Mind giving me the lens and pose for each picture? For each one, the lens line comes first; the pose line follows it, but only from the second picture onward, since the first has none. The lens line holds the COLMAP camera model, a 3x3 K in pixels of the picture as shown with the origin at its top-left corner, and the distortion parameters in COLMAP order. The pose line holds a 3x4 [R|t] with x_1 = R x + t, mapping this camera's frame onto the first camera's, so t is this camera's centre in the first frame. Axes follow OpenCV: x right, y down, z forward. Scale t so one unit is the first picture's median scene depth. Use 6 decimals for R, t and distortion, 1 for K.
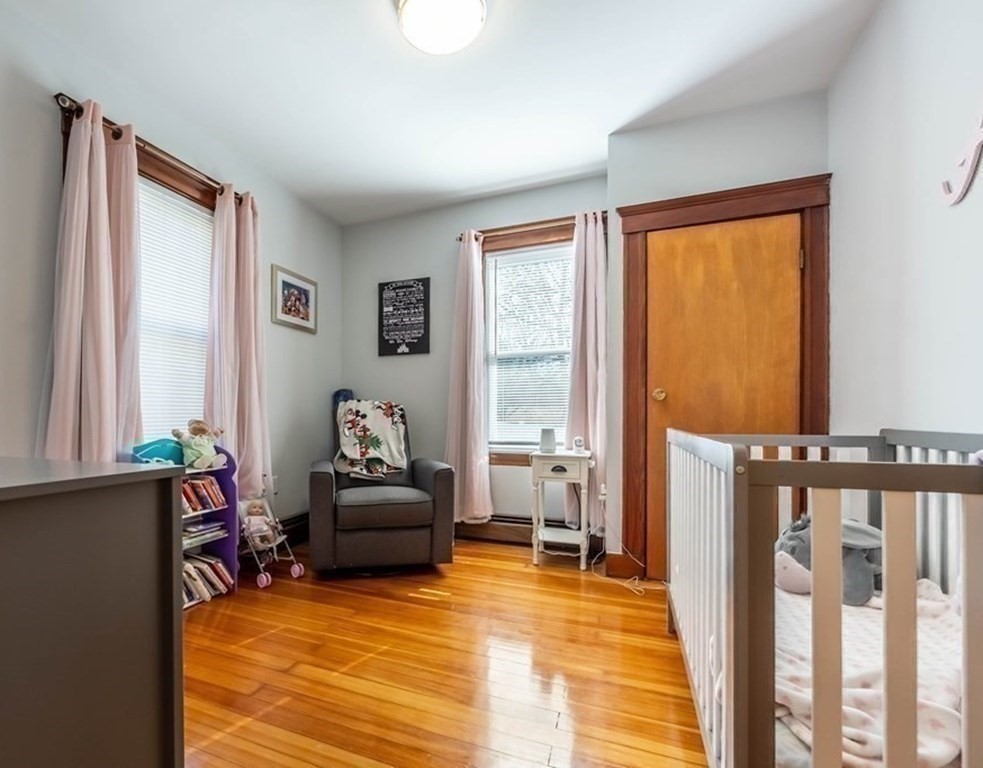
lens RADIAL K [[400.0, 0, 487.9], [0, 400.0, 399.9], [0, 0, 1]] dist [-0.001057, -0.000159]
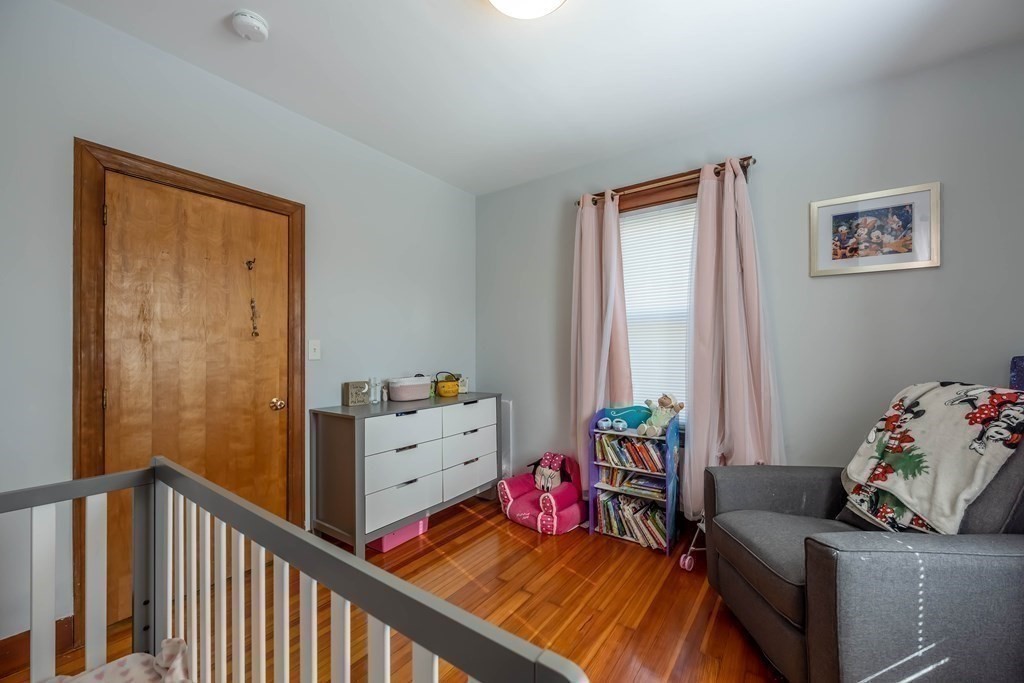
lens RADIAL K [[424.8, 0, 510.8], [0, 424.8, 346.0], [0, 0, 1]] dist [-0.000880, -0.000125]
pose [[-0.257059, -0.006822, -0.966372, 0.425522], [0.015715, 0.999813, -0.011238, -0.058589], [0.966268, -0.018076, -0.256904, 0.645659]]
